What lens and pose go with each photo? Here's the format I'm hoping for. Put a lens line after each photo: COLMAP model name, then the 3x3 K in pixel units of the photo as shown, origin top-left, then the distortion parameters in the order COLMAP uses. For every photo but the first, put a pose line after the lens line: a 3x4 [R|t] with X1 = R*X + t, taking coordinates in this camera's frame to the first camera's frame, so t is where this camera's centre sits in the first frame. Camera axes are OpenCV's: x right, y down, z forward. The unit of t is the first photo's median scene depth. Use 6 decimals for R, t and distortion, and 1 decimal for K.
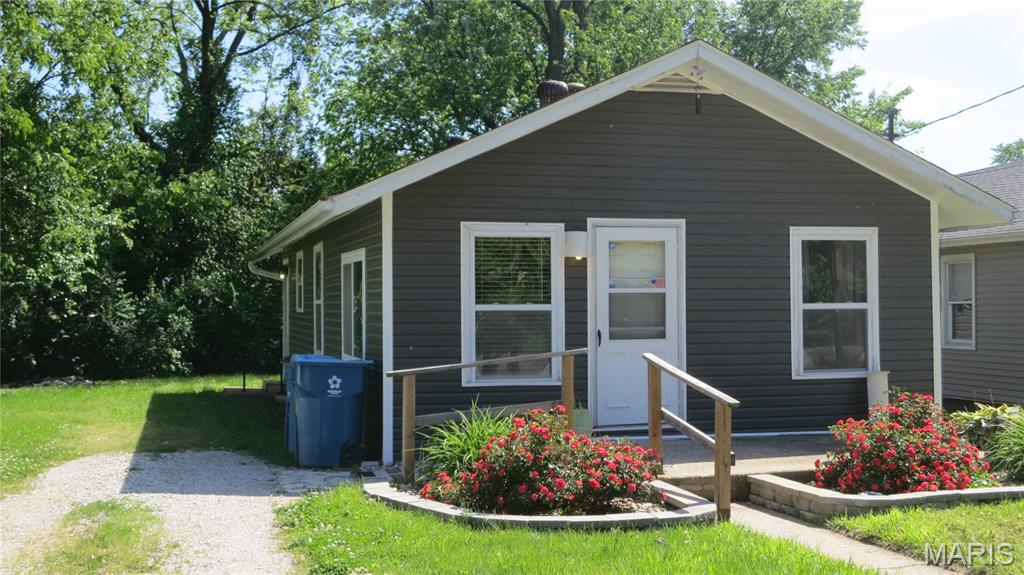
lens RADIAL K [[1242.2, 0, 514.6], [0, 1242.2, 292.4], [0, 0, 1]] dist [-0.096796, 0.000000]
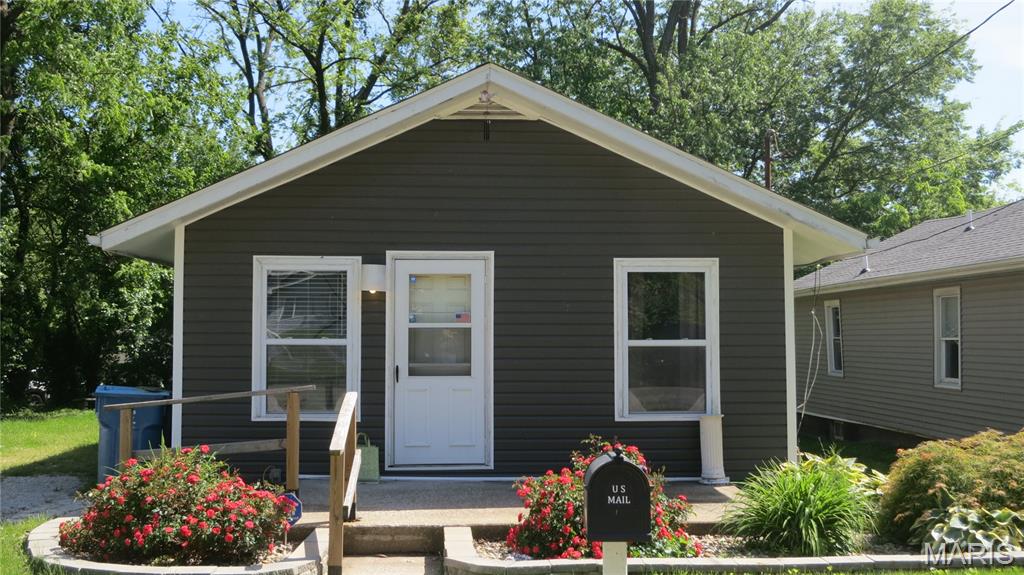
lens RADIAL K [[1132.3, 0, 511.5], [0, 1132.3, 285.2], [0, 0, 1]] dist [-0.083428, 0.000000]
pose [[0.979060, -0.002184, -0.203560, 0.329811], [-0.005031, 0.999377, -0.034919, -0.002243], [0.203510, 0.035212, 0.978439, 0.147505]]
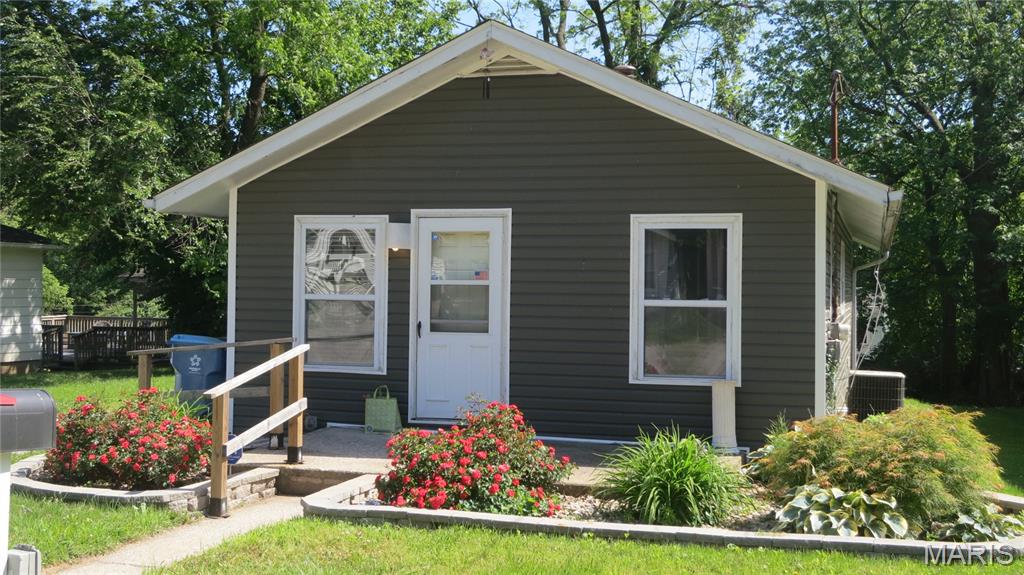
lens RADIAL K [[1242.2, 0, 514.0], [0, 1242.2, 287.3], [0, 0, 1]] dist [-0.096796, 0.000000]
pose [[0.853360, 0.016193, -0.521070, 0.639002], [-0.013054, 0.999868, 0.009693, -0.007788], [0.521158, -0.001470, 0.853459, 0.186674]]
